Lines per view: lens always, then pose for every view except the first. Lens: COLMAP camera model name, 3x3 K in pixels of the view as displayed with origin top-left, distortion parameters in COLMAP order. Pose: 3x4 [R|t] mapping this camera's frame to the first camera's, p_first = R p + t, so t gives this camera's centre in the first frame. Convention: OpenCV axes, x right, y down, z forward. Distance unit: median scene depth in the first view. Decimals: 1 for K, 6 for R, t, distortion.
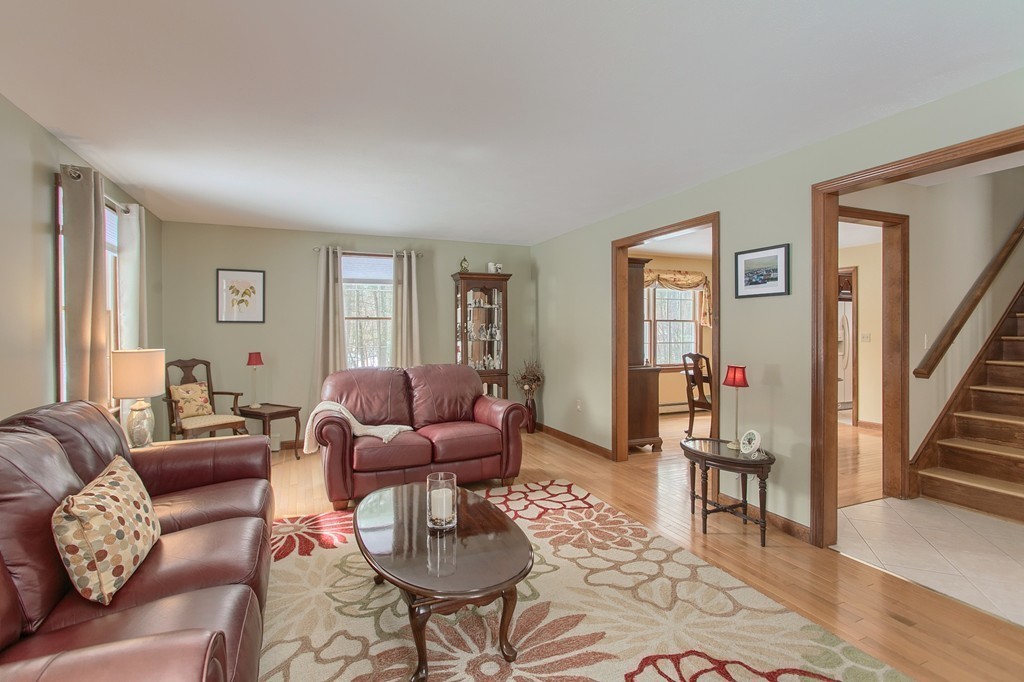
lens RADIAL K [[486.4, 0, 509.6], [0, 486.4, 334.0], [0, 0, 1]] dist [-0.005233, 0.000862]
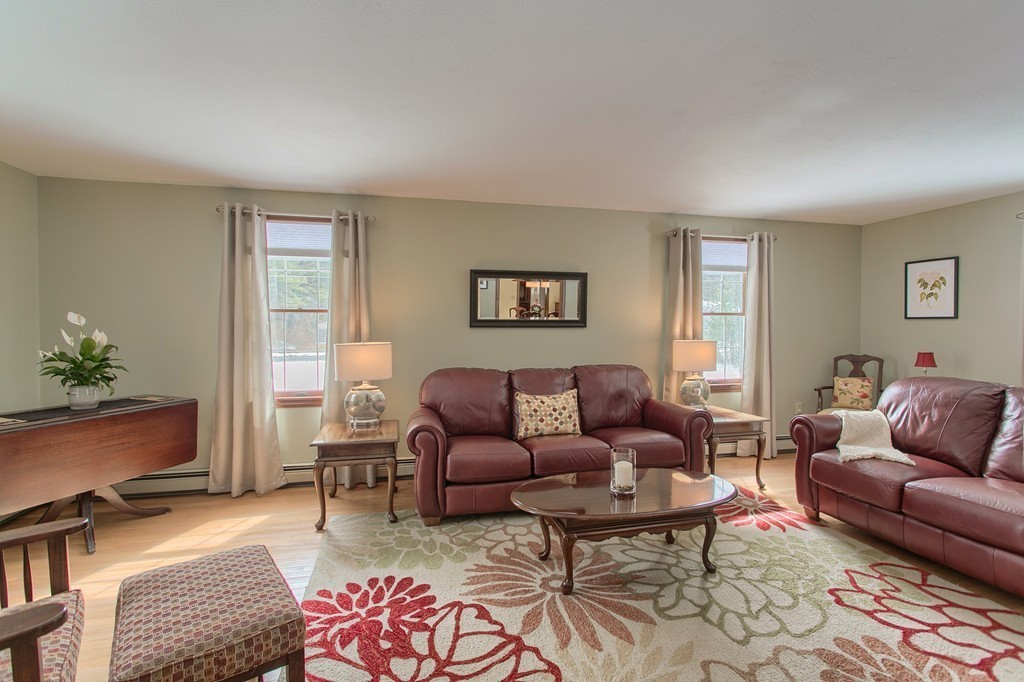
lens RADIAL K [[486.4, 0, 511.9], [0, 486.4, 334.4], [0, 0, 1]] dist [-0.005233, 0.000862]
pose [[-0.168390, 0.018366, -0.985549, 0.663097], [-0.007350, 0.999775, 0.019887, -0.009896], [0.985693, 0.010592, -0.168217, 0.568869]]
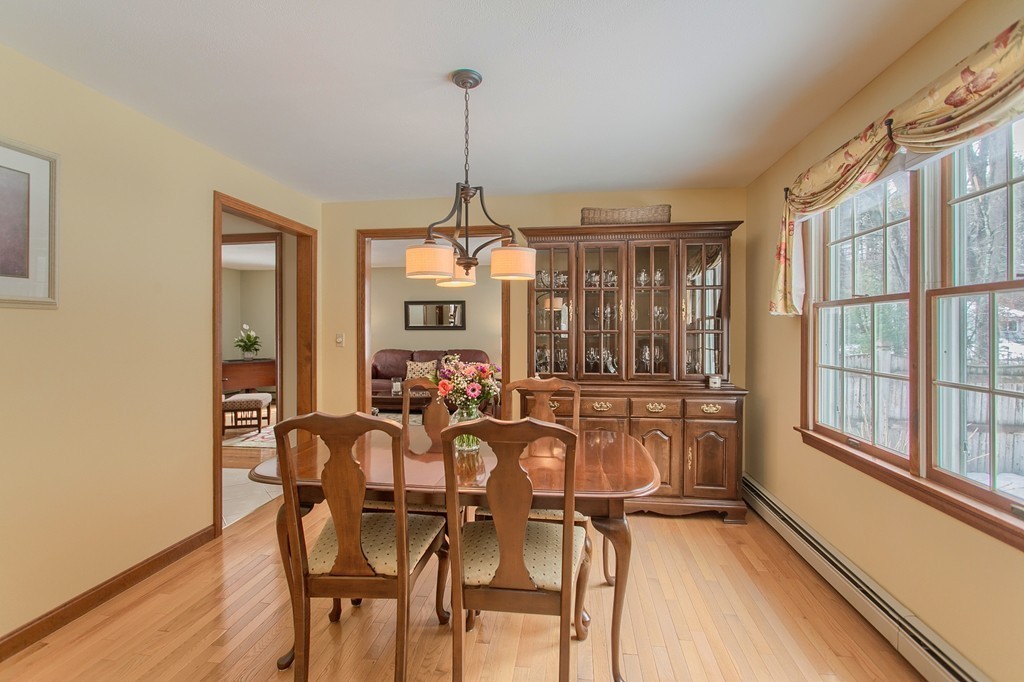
lens RADIAL K [[486.4, 0, 507.3], [0, 486.4, 335.5], [0, 0, 1]] dist [-0.005233, 0.000862]
pose [[-0.515159, 0.008923, -0.857048, 1.284028], [-0.004556, 0.999903, 0.013149, -0.008499], [0.857083, 0.010678, -0.515068, 1.911471]]
